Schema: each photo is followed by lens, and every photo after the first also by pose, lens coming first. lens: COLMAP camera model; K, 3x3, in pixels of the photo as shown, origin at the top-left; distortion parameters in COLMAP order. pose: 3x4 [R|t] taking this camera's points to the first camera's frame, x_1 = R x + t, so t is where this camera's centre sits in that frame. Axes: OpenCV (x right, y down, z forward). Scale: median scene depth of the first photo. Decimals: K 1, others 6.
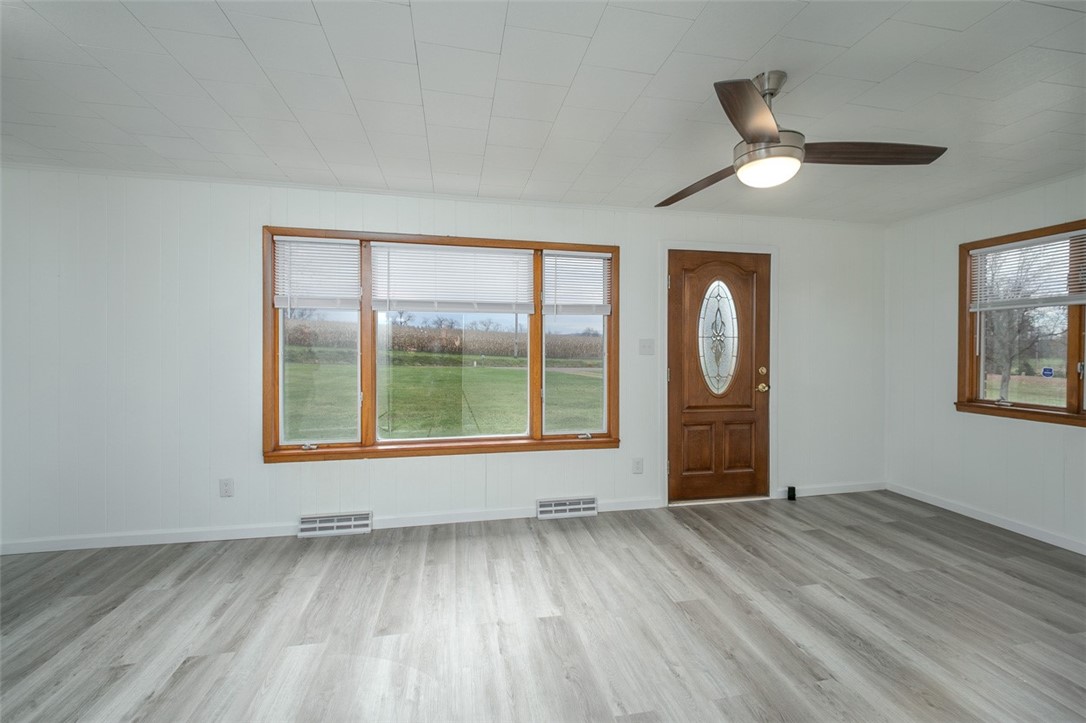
lens RADIAL K [[459.8, 0, 555.8], [0, 459.8, 346.8], [0, 0, 1]] dist [0.001167, -0.004384]
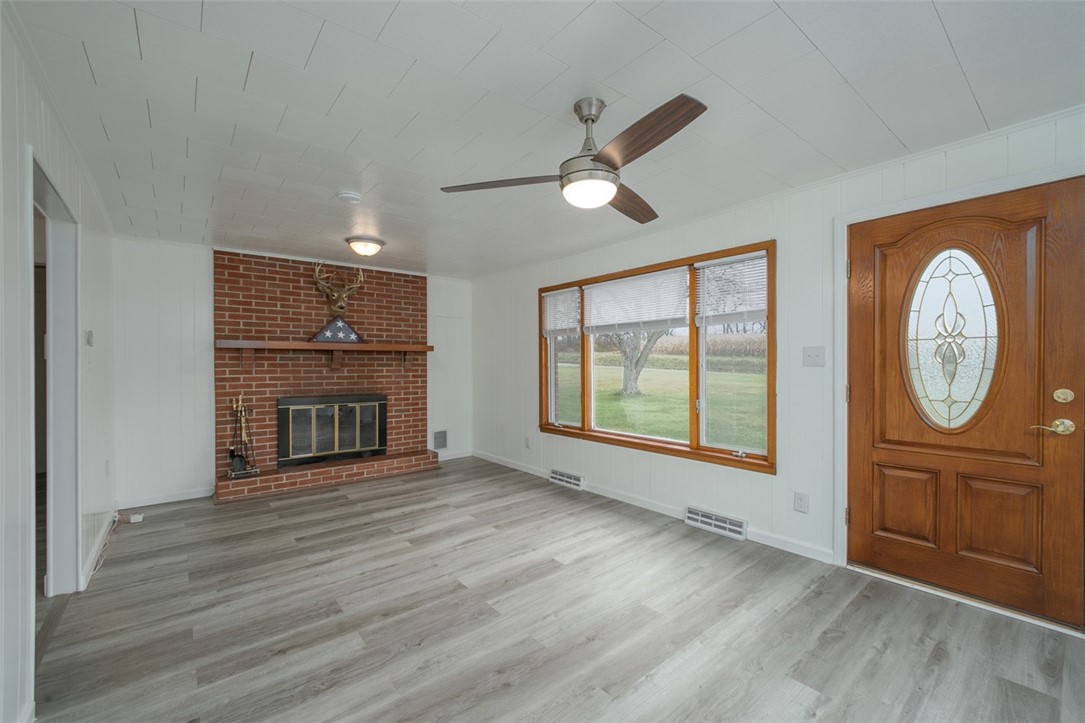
lens RADIAL K [[459.4, 0, 536.9], [0, 459.4, 367.2], [0, 0, 1]] dist [0.001167, -0.004384]
pose [[0.444309, -0.000157, -0.895874, 0.782568], [0.008112, 0.999960, 0.003848, 0.013393], [0.895837, -0.008977, 0.444293, 0.243538]]
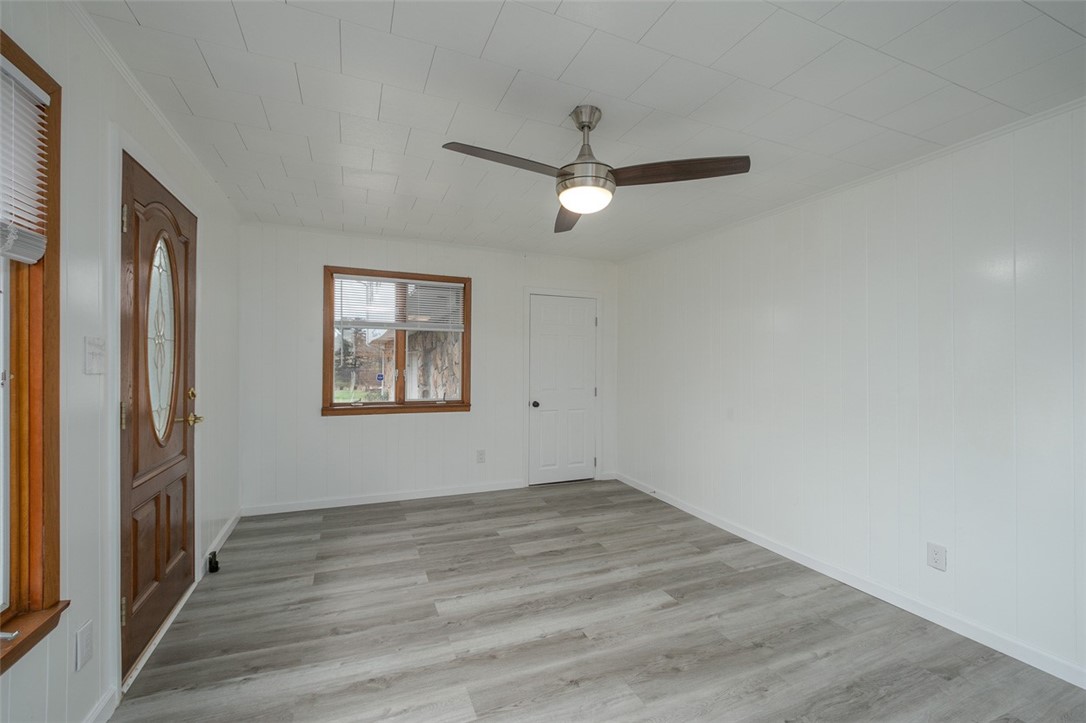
lens RADIAL K [[459.8, 0, 538.0], [0, 459.8, 357.7], [0, 0, 1]] dist [0.001167, -0.004384]
pose [[-0.175966, 0.002172, 0.984394, -0.333403], [-0.008687, 0.999955, -0.003759, -0.001337], [-0.984358, -0.009213, -0.175939, 0.751192]]
